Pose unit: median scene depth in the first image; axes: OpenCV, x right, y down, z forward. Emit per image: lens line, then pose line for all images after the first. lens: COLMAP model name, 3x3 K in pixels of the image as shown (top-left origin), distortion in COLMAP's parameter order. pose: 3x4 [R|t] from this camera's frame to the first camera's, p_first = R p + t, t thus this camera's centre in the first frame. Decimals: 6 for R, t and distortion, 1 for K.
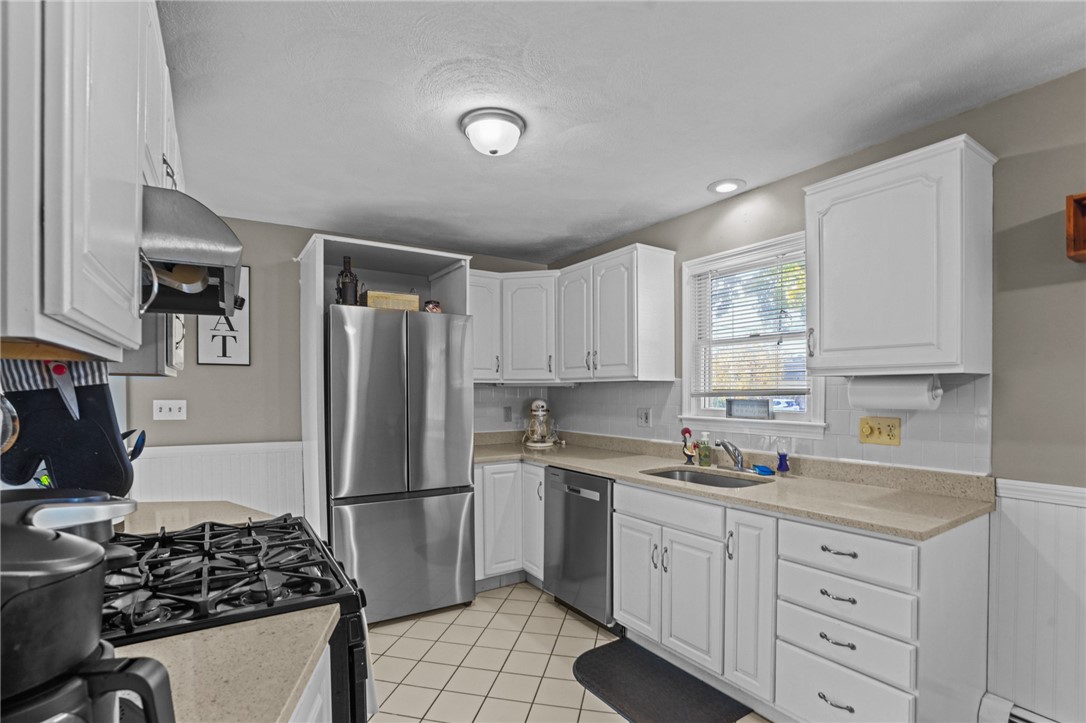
lens RADIAL K [[493.6, 0, 524.9], [0, 493.6, 401.7], [0, 0, 1]] dist [-0.030527, 0.004919]
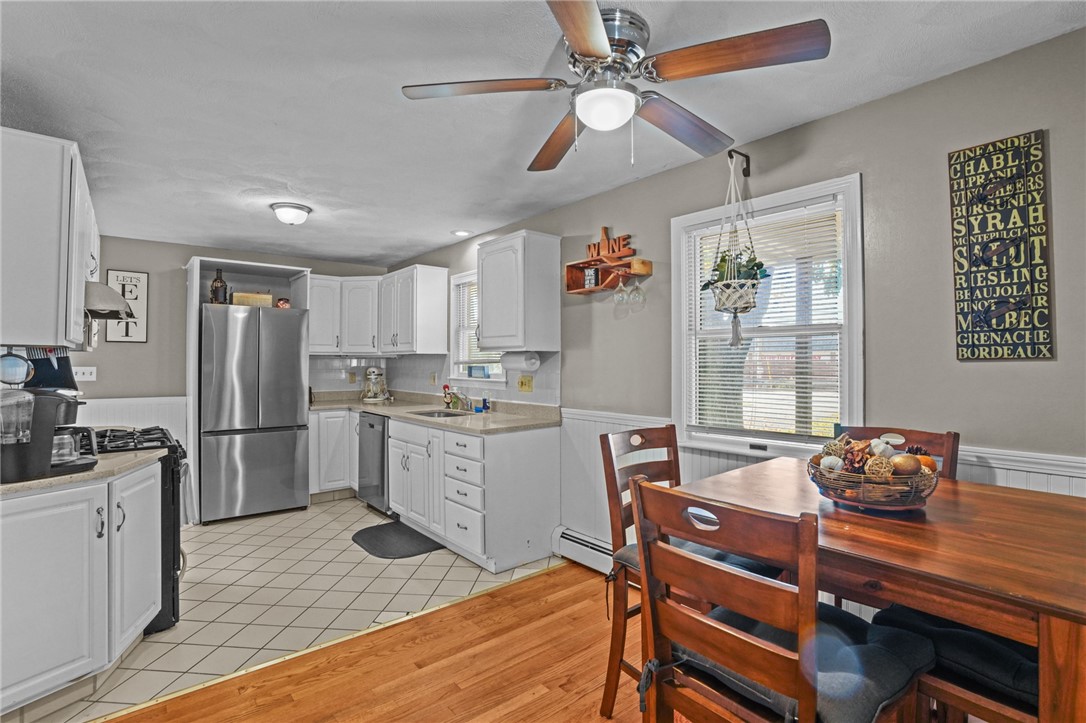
lens RADIAL K [[493.6, 0, 521.1], [0, 493.6, 350.4], [0, 0, 1]] dist [-0.030527, 0.004919]
pose [[0.993472, 0.003658, 0.114016, 0.398461], [0.001504, 0.998979, -0.045151, 0.016358], [-0.114065, 0.045028, 0.992452, -0.581245]]
